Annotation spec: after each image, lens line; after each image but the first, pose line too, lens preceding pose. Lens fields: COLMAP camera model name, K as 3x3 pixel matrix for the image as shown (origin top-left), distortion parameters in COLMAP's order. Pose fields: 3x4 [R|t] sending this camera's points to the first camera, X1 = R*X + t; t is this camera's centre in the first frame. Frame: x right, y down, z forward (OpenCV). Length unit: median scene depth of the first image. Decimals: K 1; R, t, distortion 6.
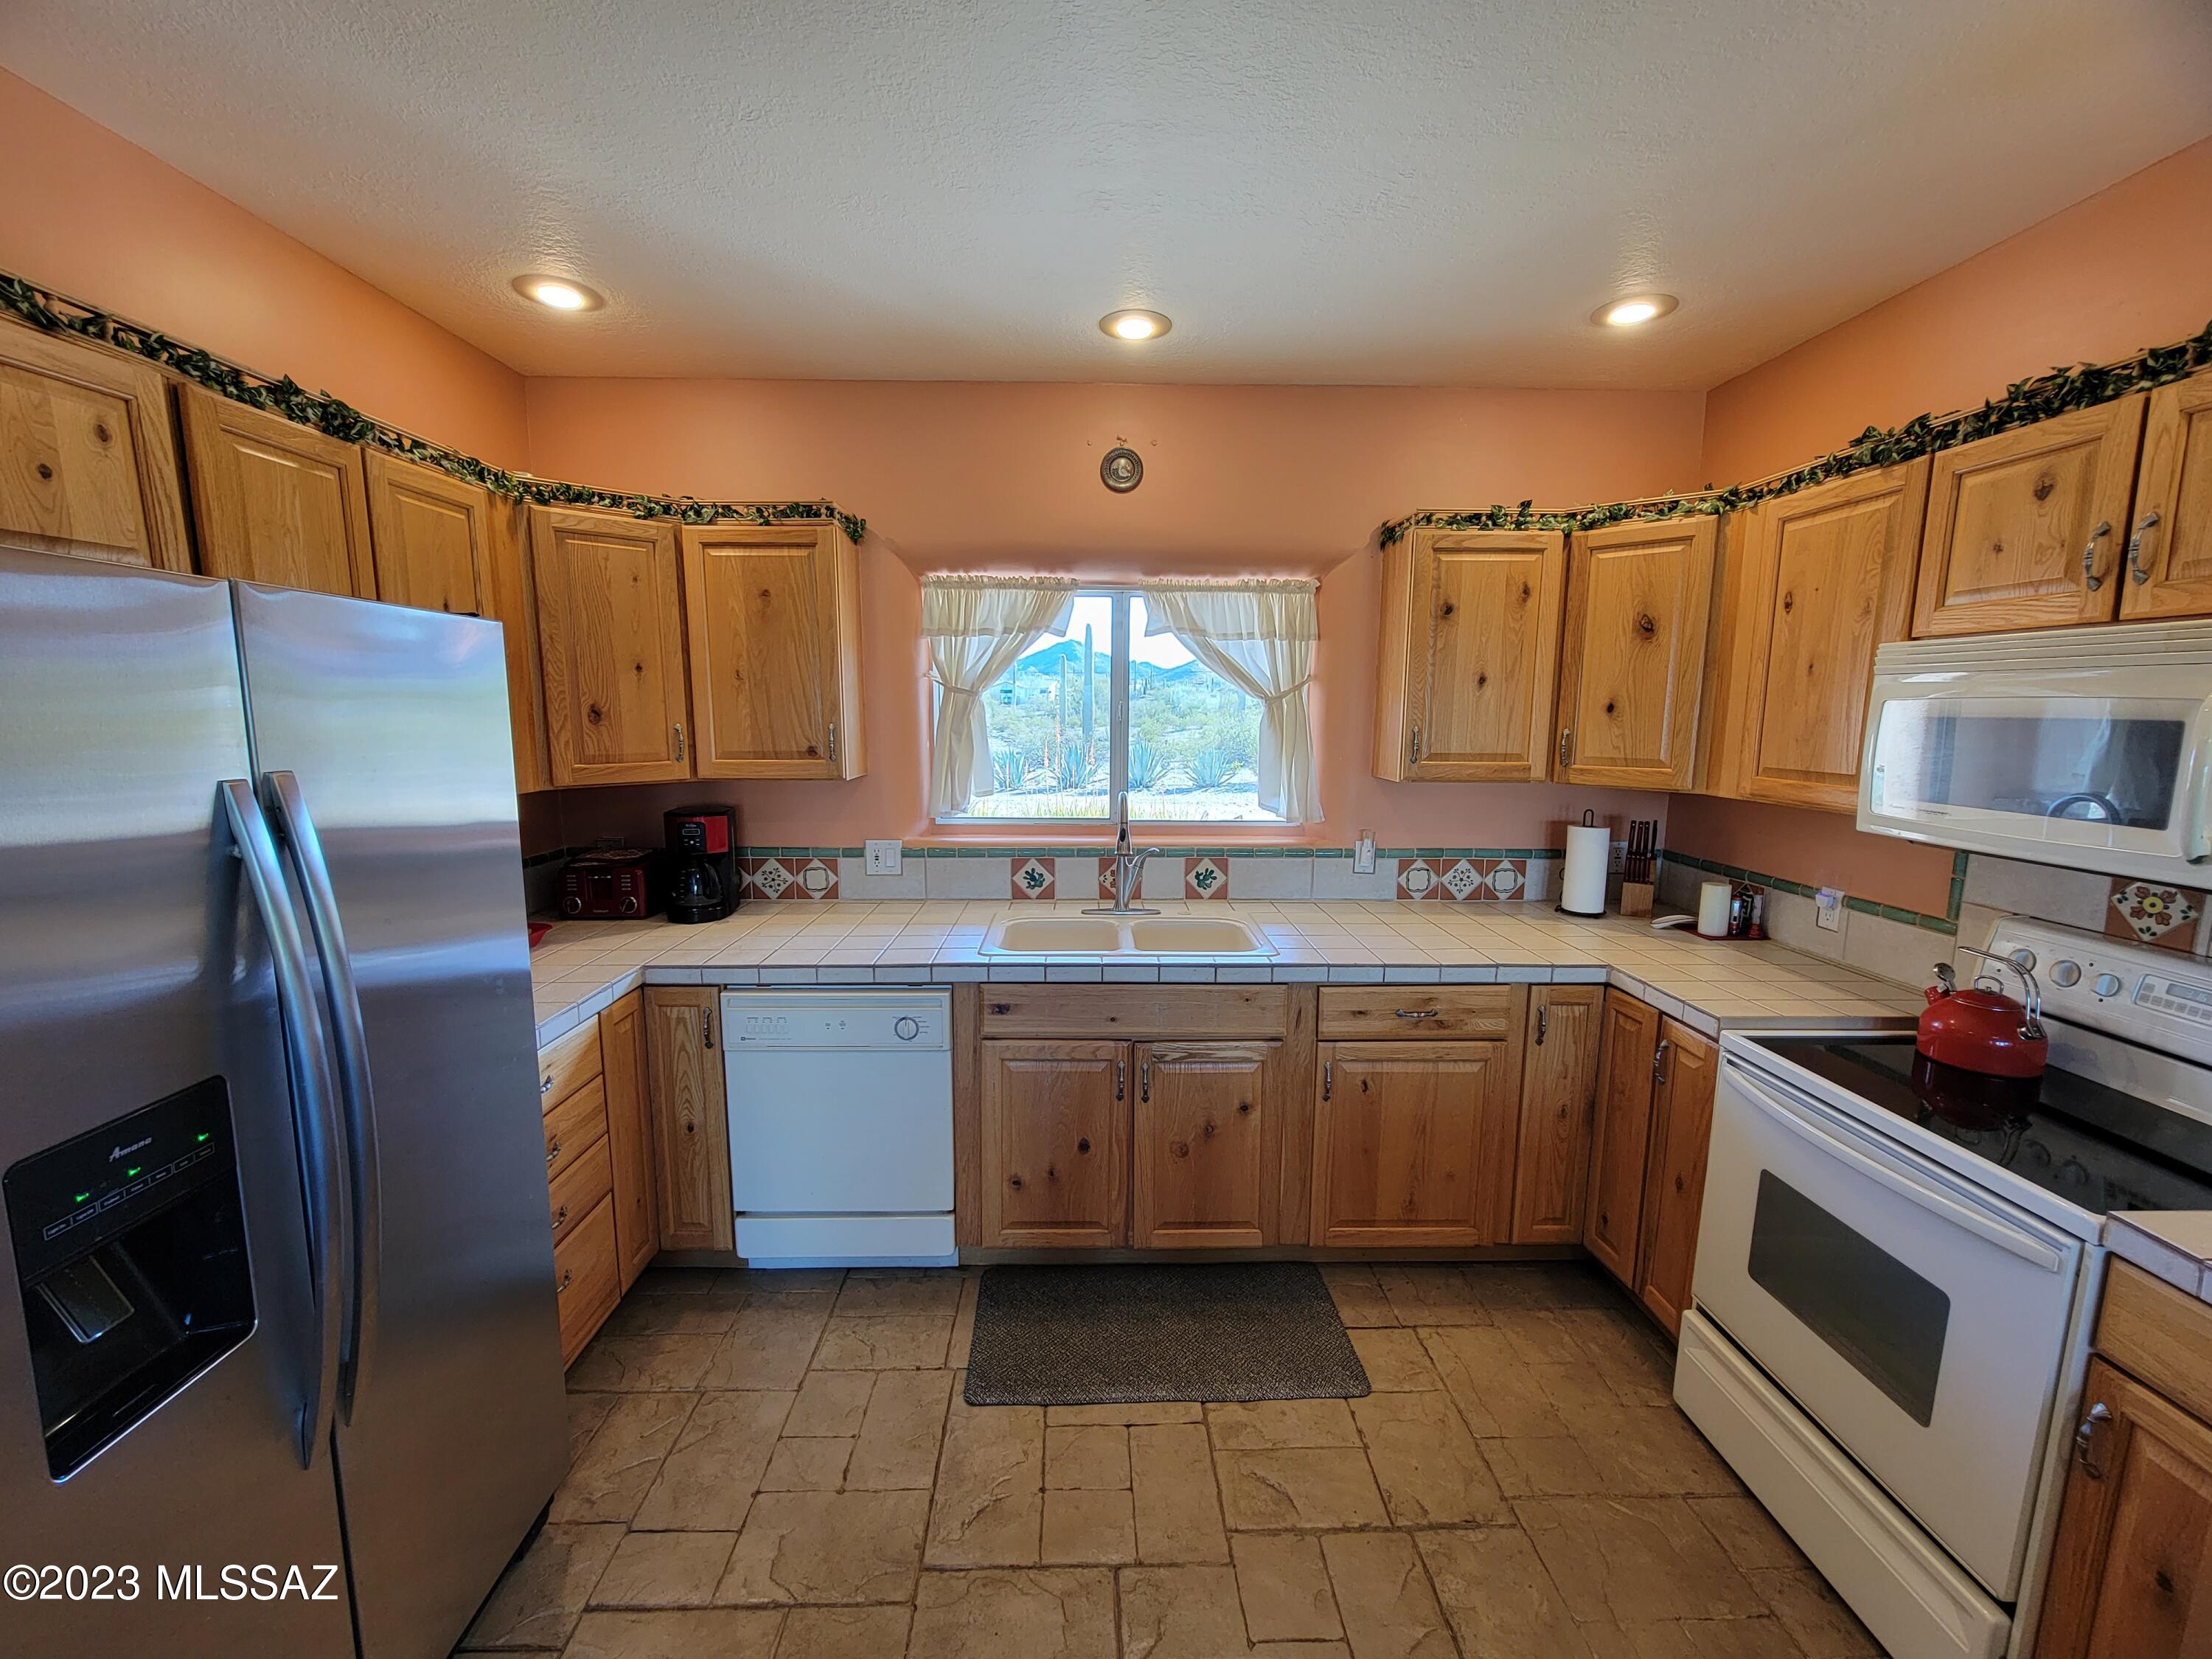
lens RADIAL K [[904.3, 0, 1101.2], [0, 904.3, 837.0], [0, 0, 1]] dist [-0.001179, -0.000905]
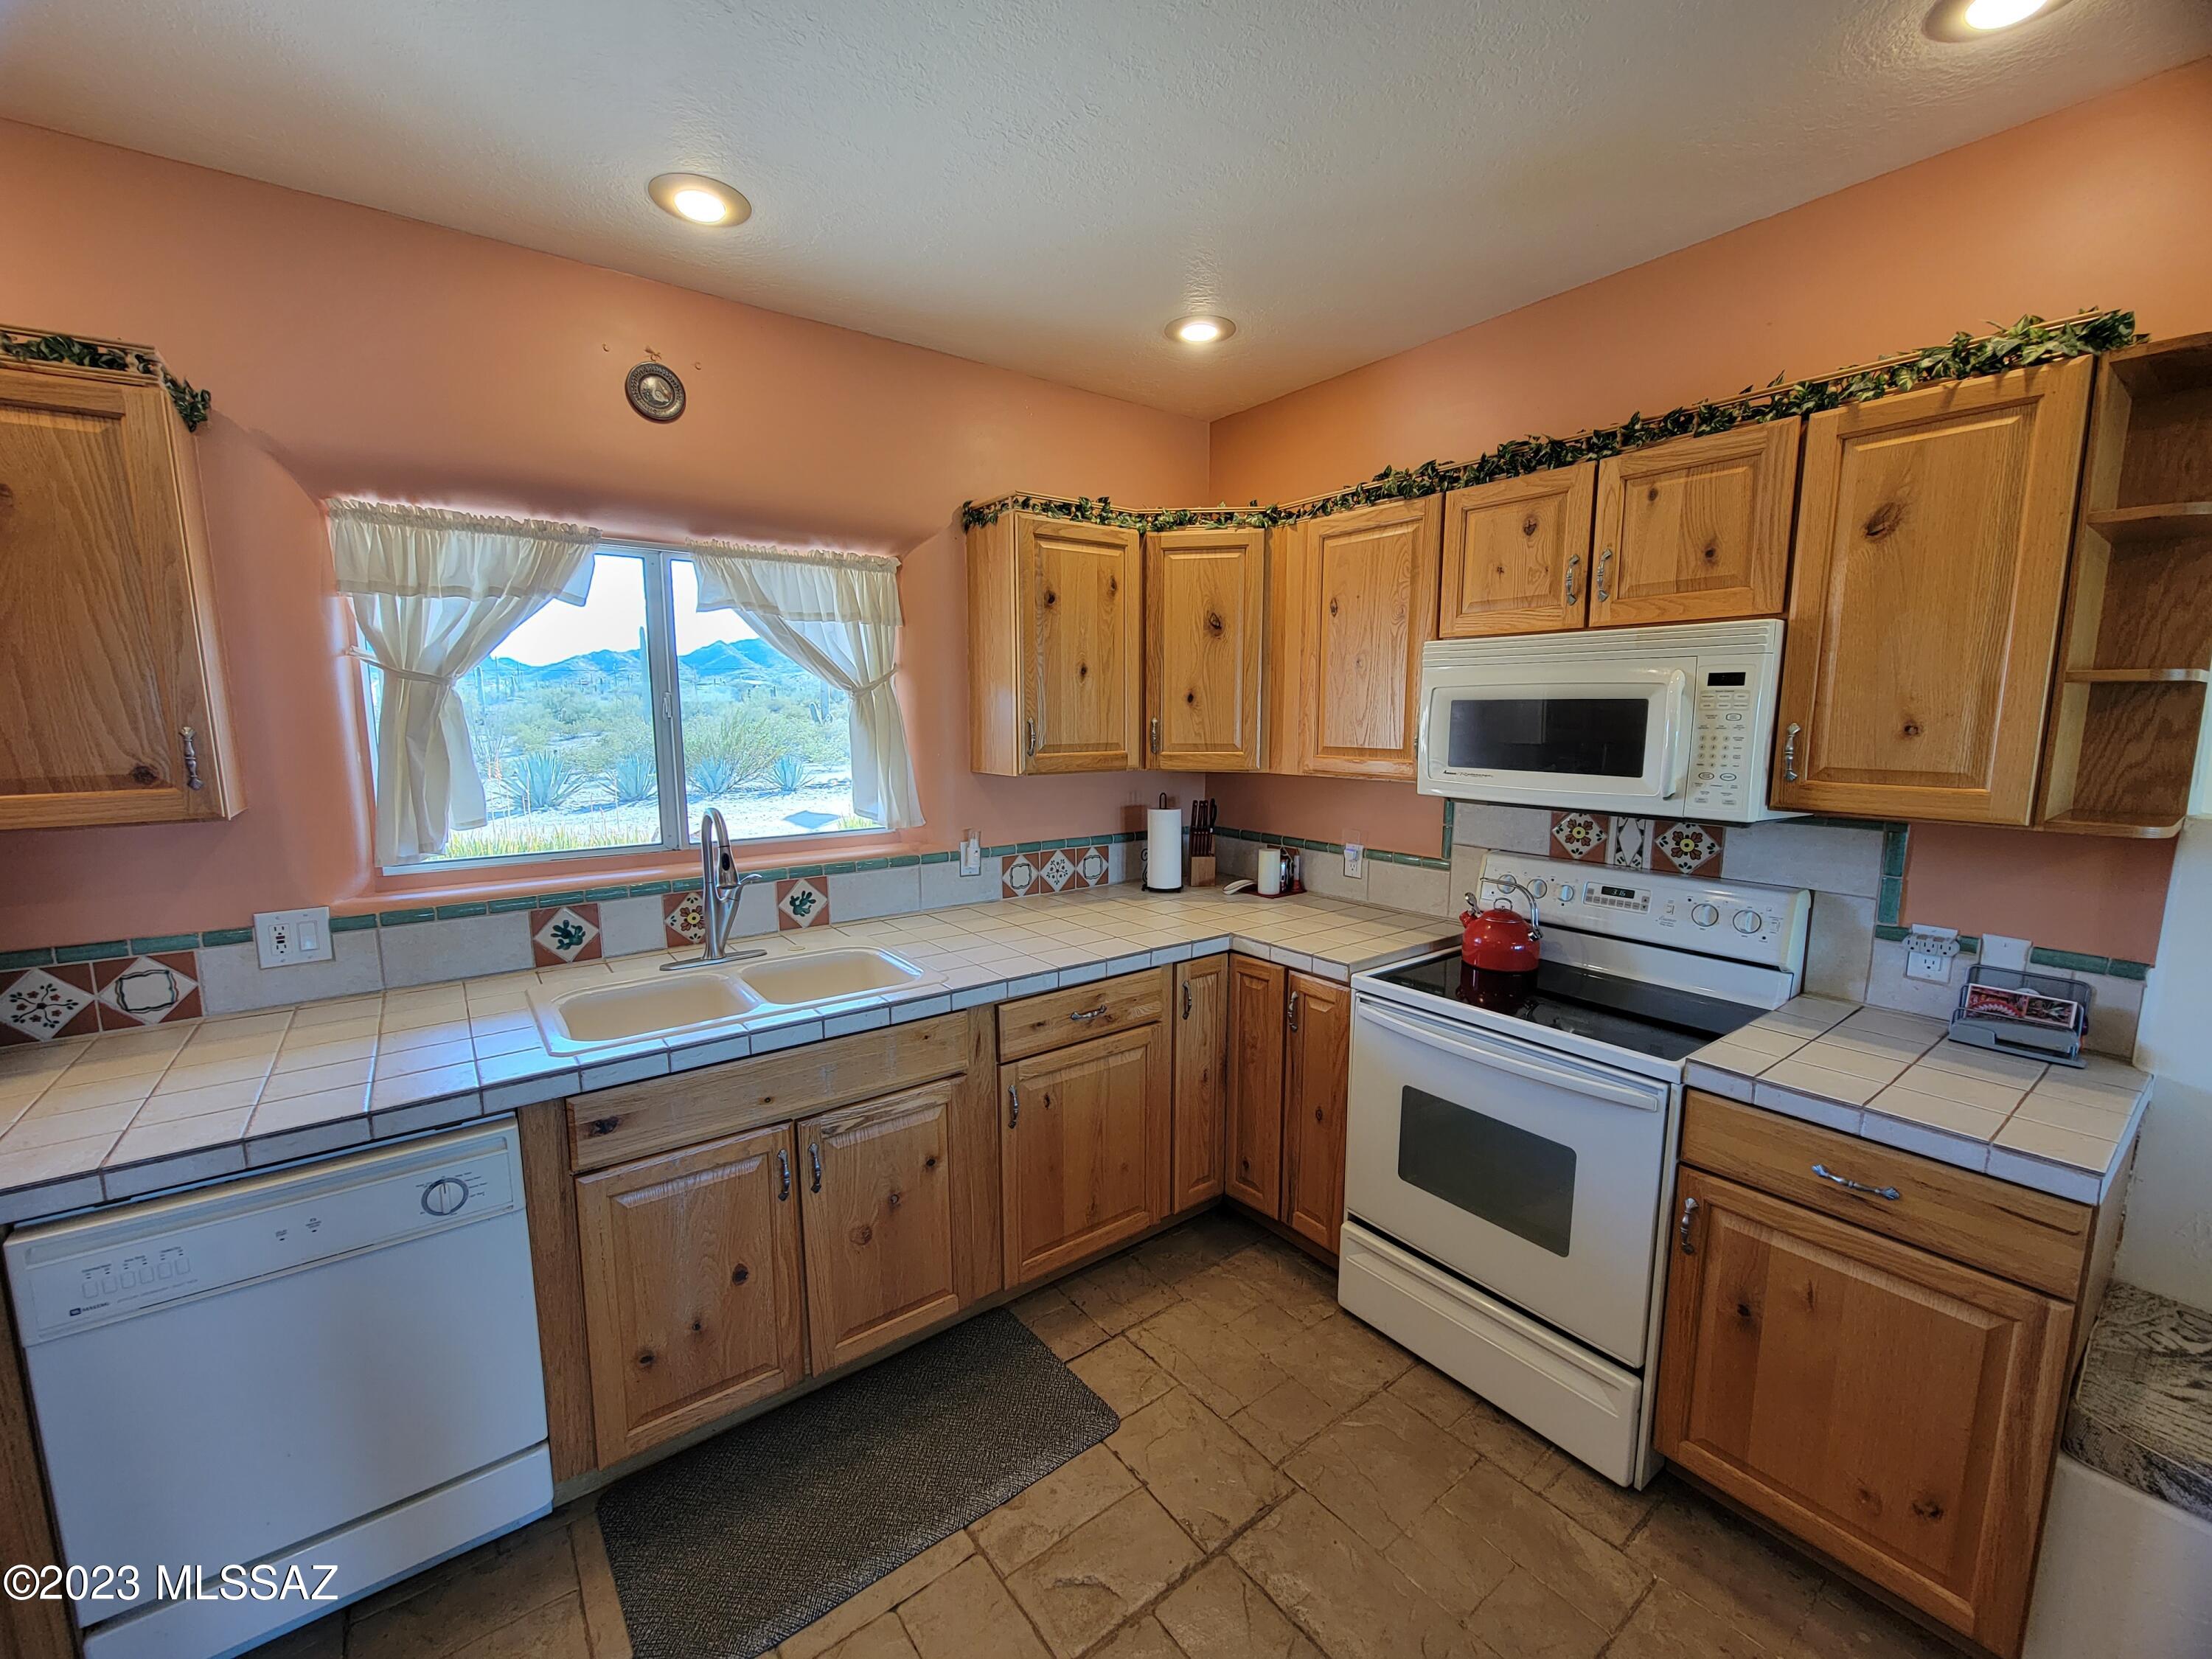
lens RADIAL K [[904.3, 0, 1105.4], [0, 904.3, 836.3], [0, 0, 1]] dist [-0.001179, -0.000905]
pose [[0.810707, -0.089627, 0.578550, -0.178369], [0.091111, 0.995487, 0.026546, -0.016864], [-0.578319, 0.031191, 0.815215, 0.193600]]
